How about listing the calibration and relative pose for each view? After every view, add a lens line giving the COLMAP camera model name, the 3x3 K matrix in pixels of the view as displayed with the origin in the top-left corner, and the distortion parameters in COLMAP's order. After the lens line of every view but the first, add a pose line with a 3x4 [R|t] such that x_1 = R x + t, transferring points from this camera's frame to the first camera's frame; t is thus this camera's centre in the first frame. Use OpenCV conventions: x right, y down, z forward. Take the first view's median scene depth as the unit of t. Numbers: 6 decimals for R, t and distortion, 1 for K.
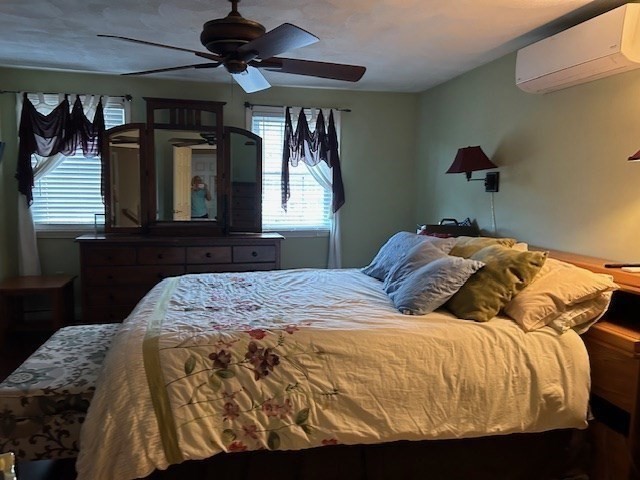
lens RADIAL K [[491.3, 0, 318.6], [0, 491.3, 239.8], [0, 0, 1]] dist [0.044332, -0.011513]
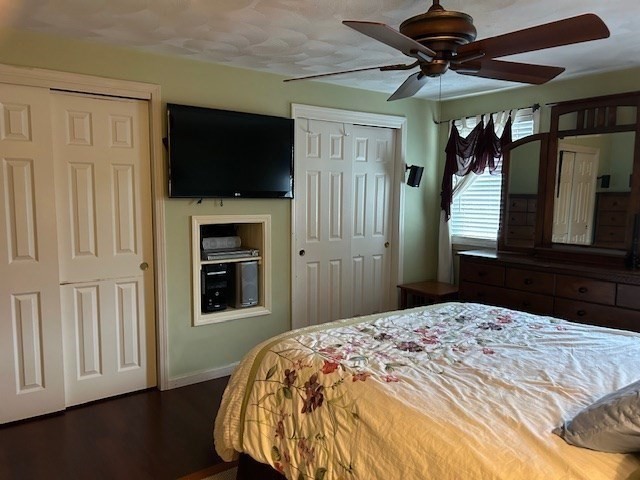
lens RADIAL K [[491.3, 0, 318.4], [0, 491.3, 243.0], [0, 0, 1]] dist [0.044332, -0.011513]
pose [[0.397870, 0.083249, -0.913657, 0.336465], [-0.099541, 0.993913, 0.047215, -0.040318], [0.912026, 0.072161, 0.403734, 0.287948]]
